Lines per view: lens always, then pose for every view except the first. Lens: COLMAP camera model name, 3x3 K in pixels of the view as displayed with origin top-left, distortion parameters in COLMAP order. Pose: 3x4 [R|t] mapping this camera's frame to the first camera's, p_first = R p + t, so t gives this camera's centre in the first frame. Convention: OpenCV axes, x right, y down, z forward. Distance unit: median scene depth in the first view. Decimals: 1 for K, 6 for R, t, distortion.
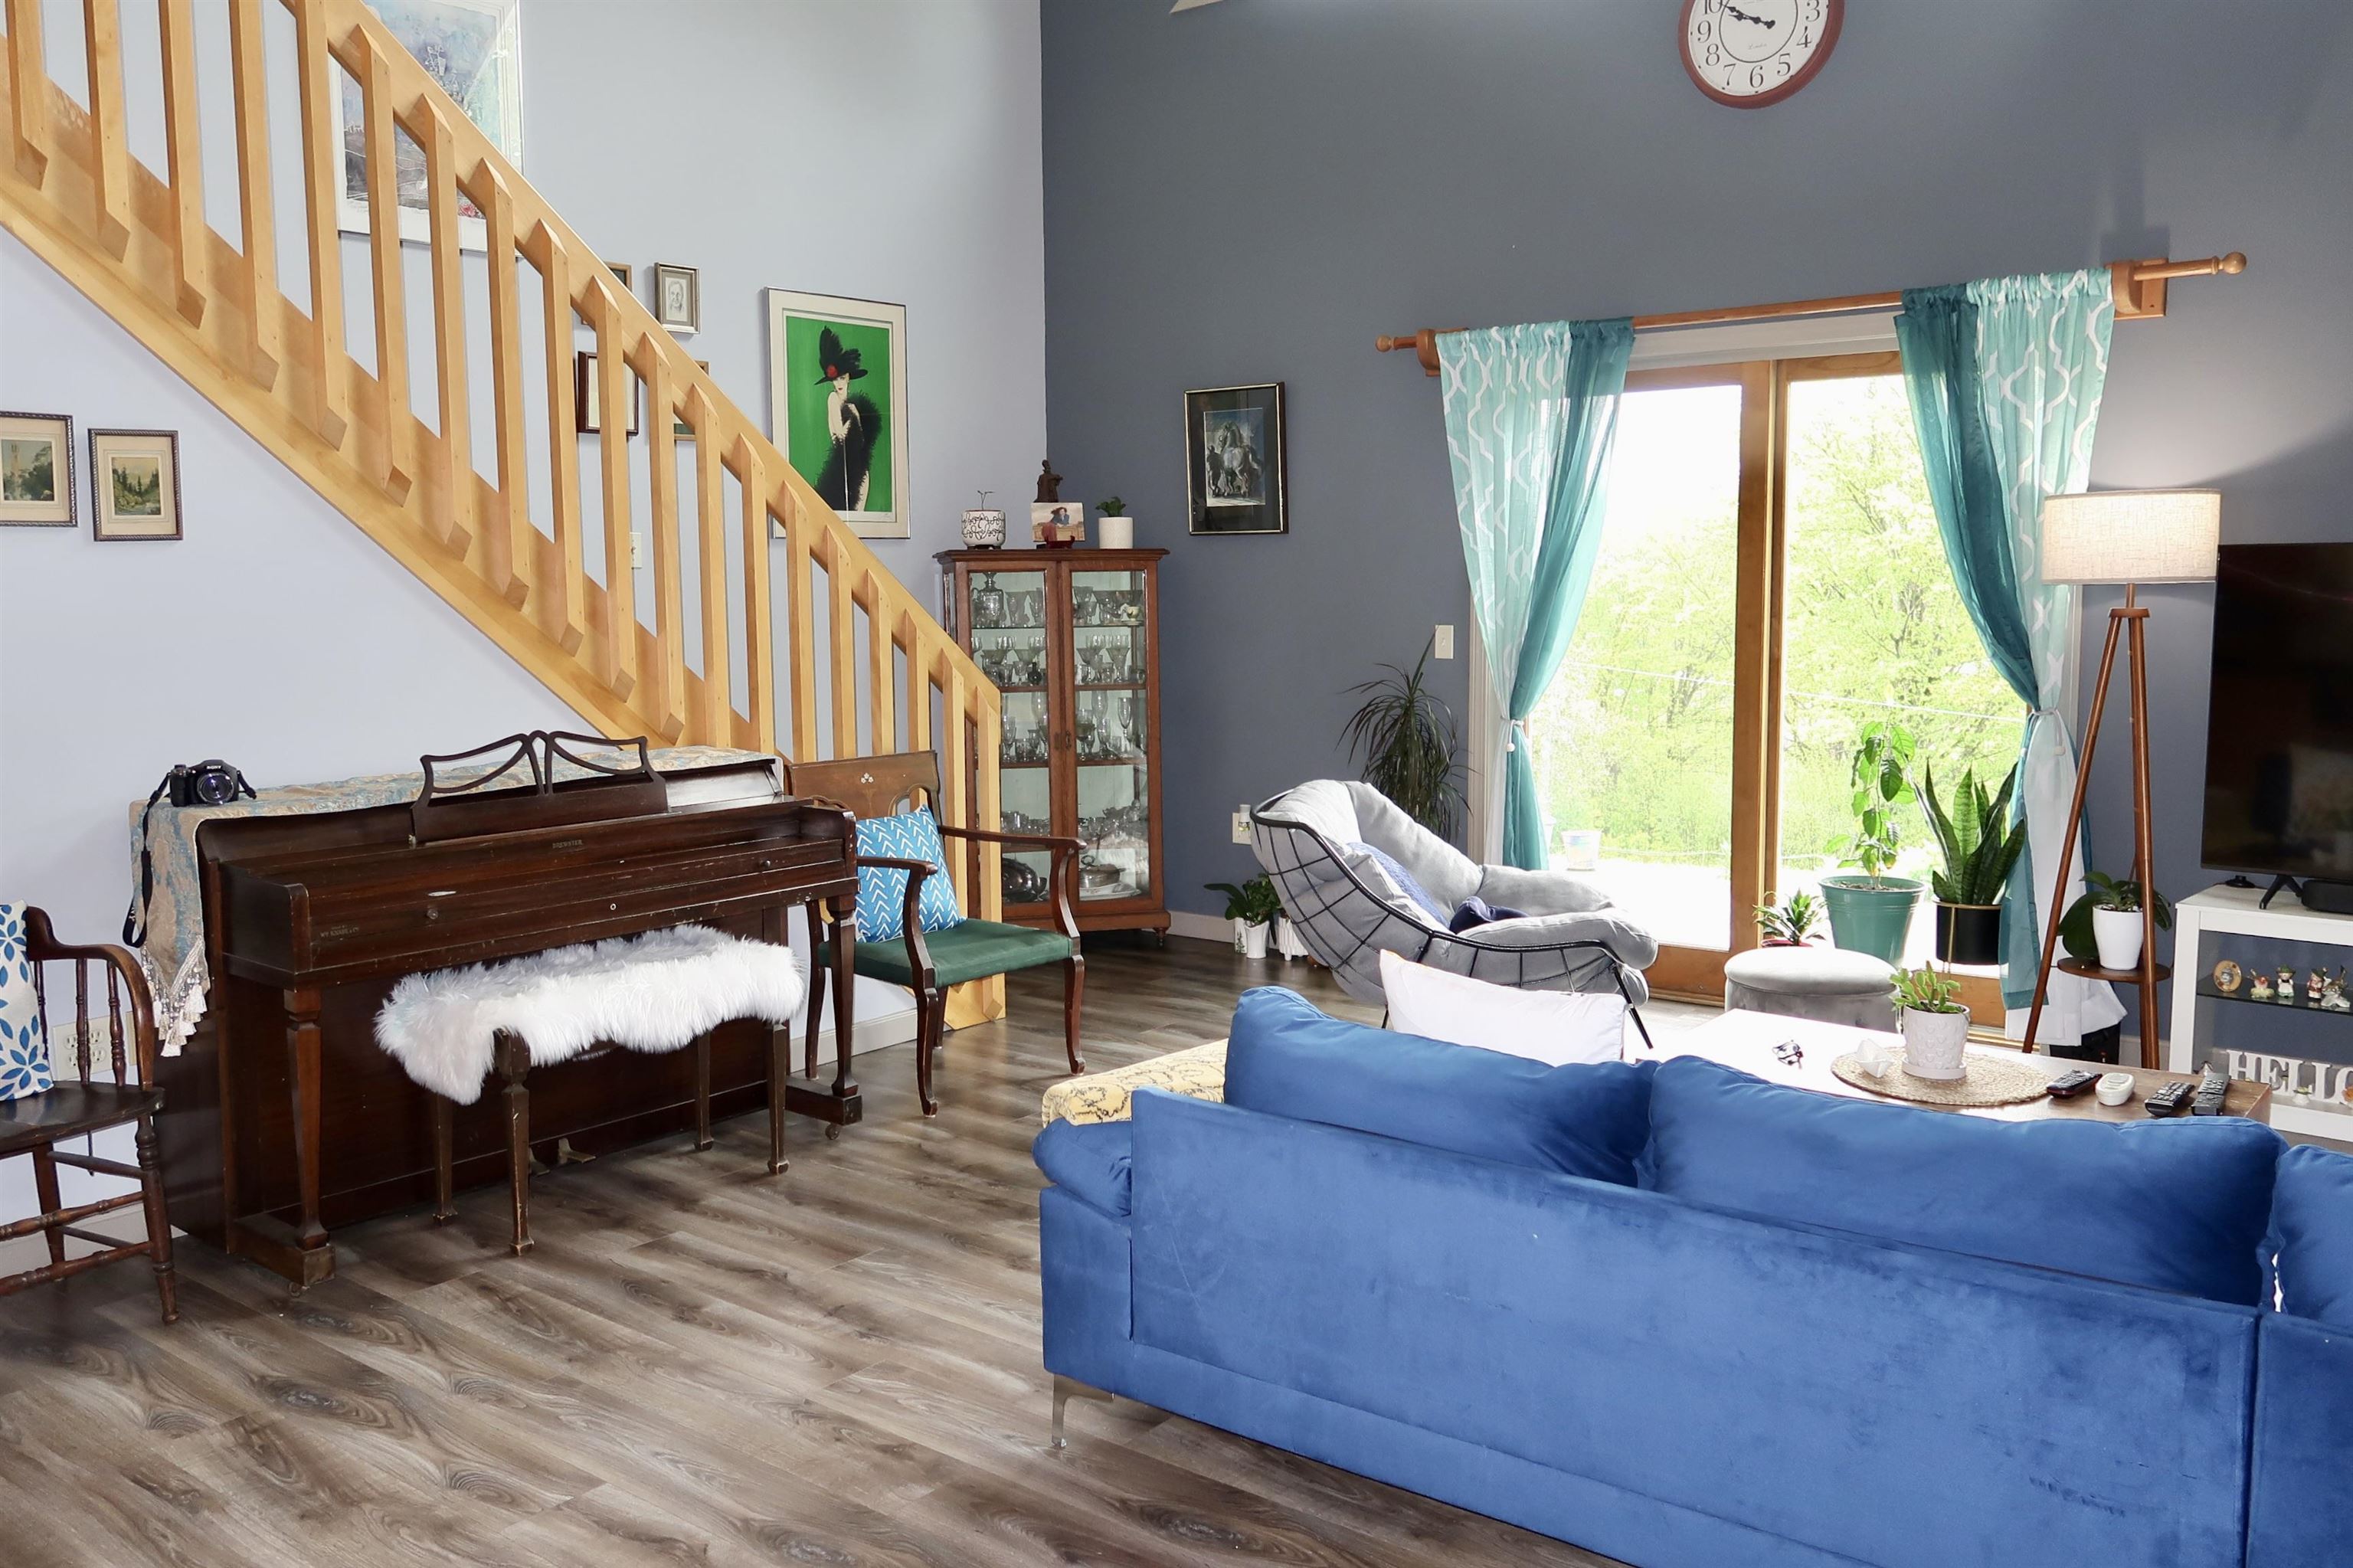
lens RADIAL K [[1904.2, 0, 1187.3], [0, 1904.2, 768.5], [0, 0, 1]] dist [-0.002968, 0.008980]
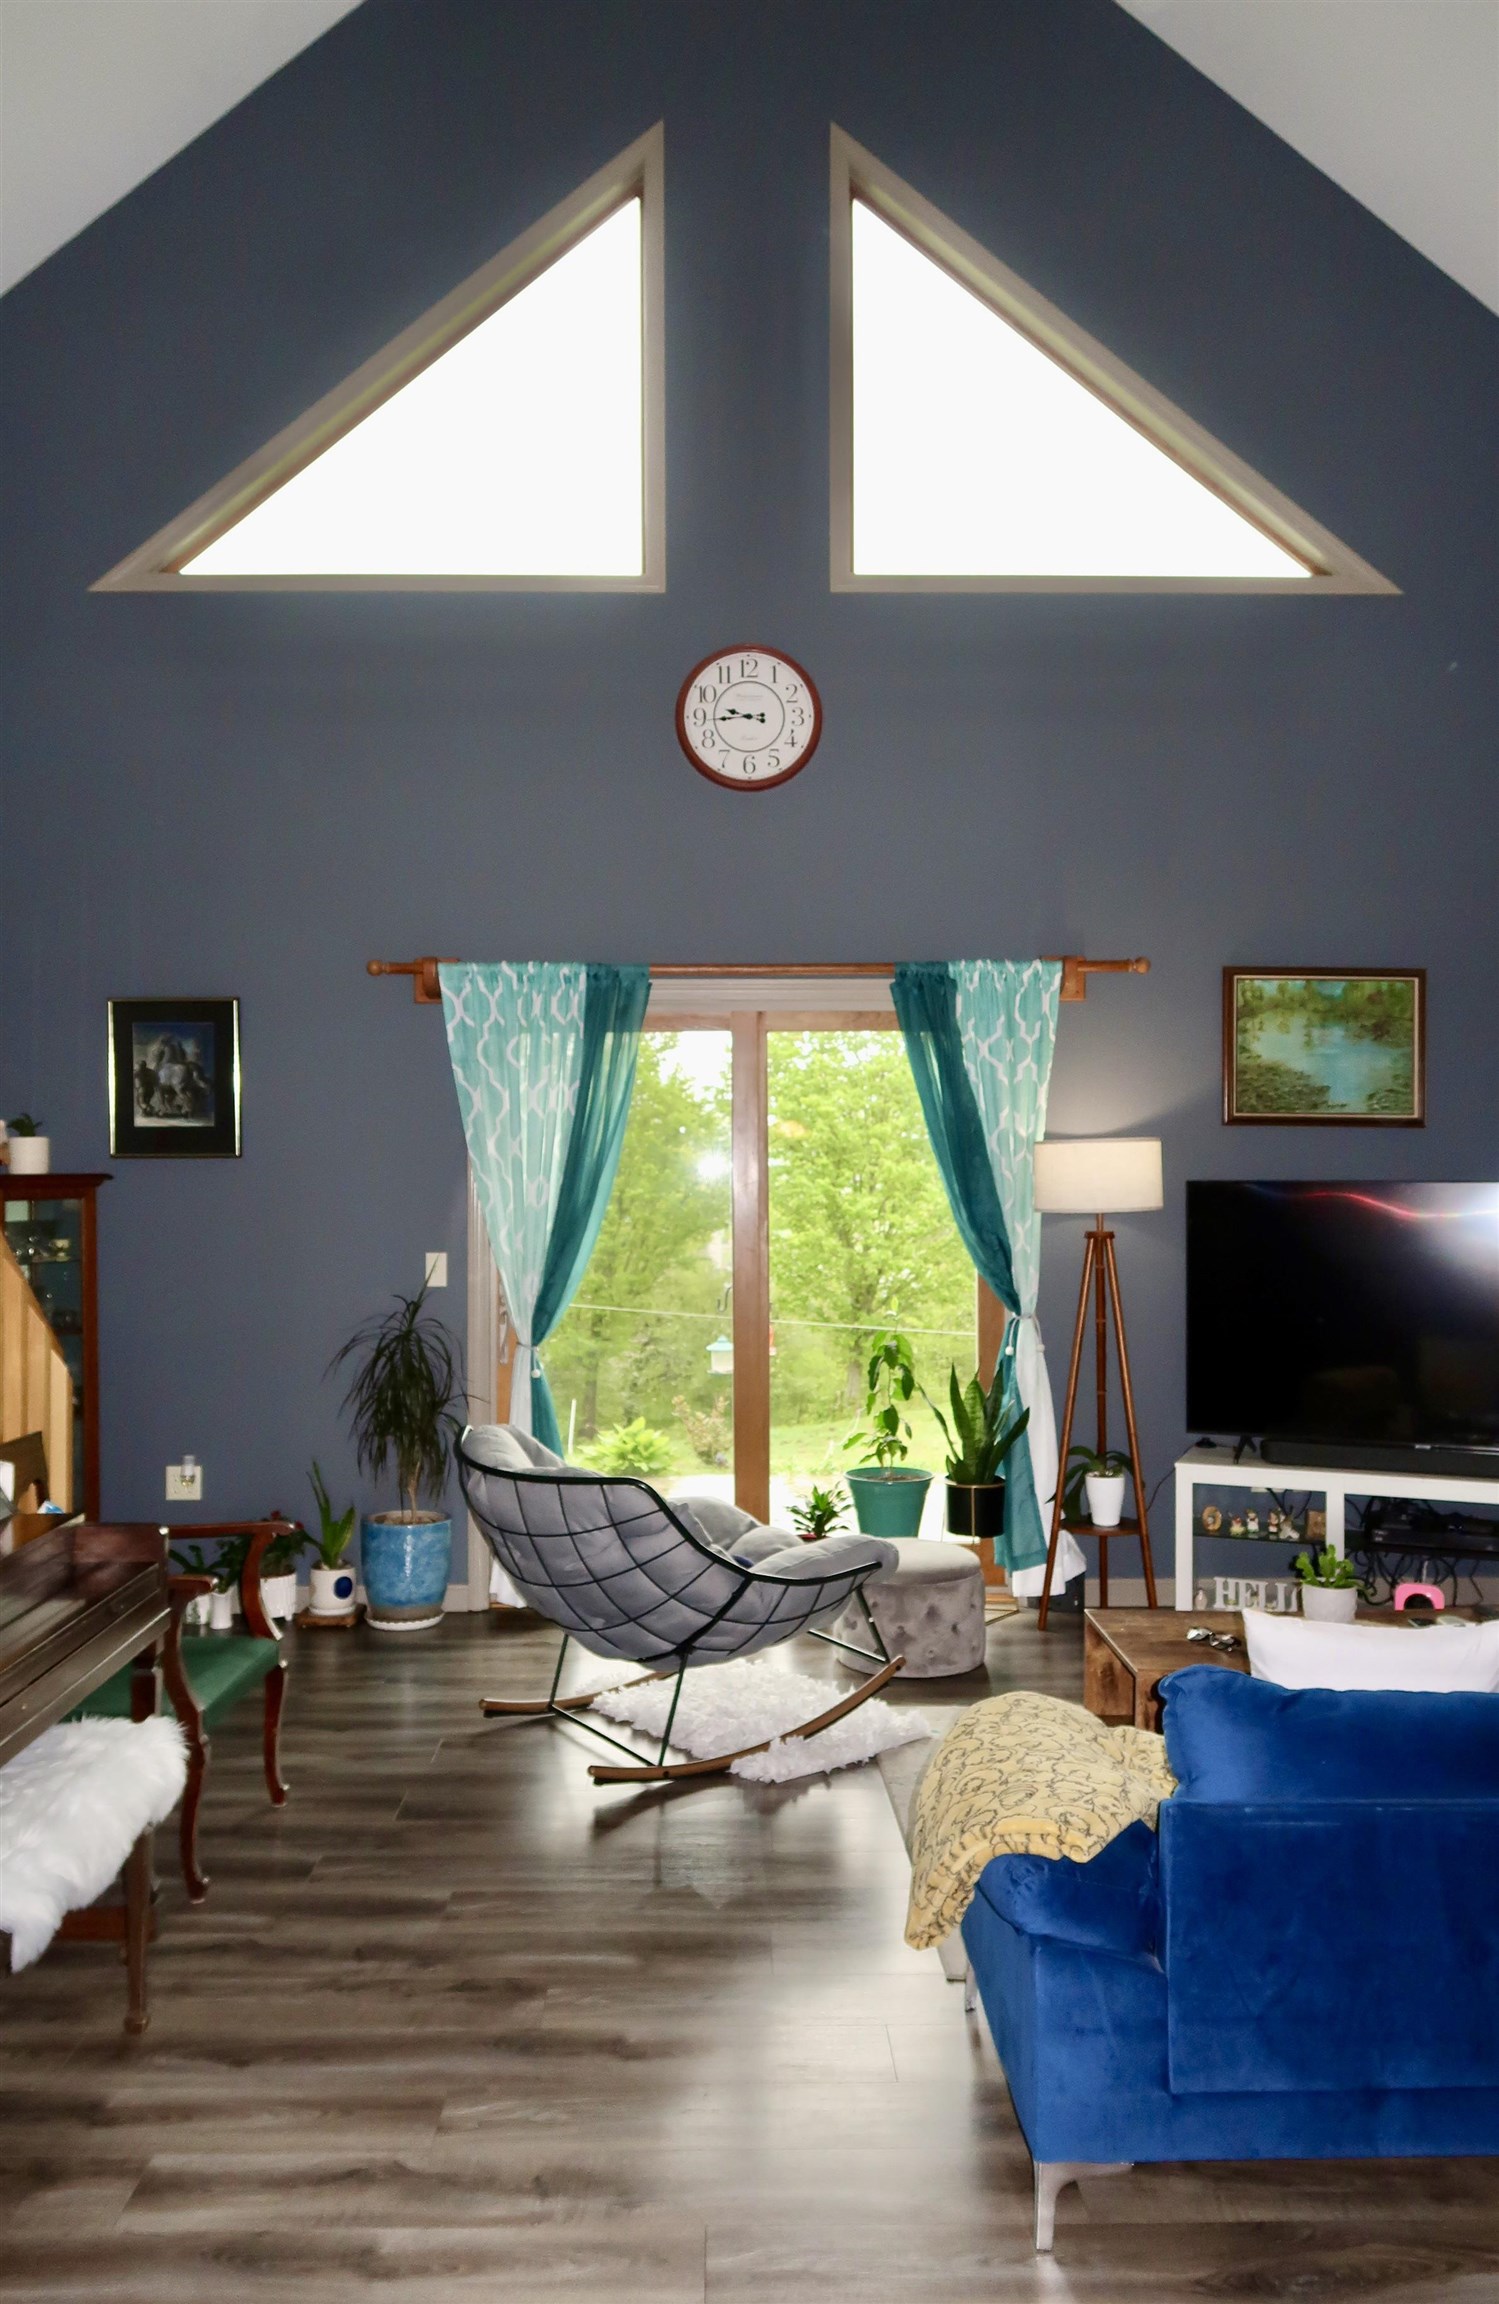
lens RADIAL K [[1758.2, 0, 748.9], [0, 1758.2, 1148.8], [0, 0, 1]] dist [-0.005384, 0.008810]
pose [[0.776745, 0.009032, 0.629750, -0.380846], [0.062536, 0.993850, -0.091387, -0.043052], [-0.626702, 0.110366, 0.771404, 0.231402]]
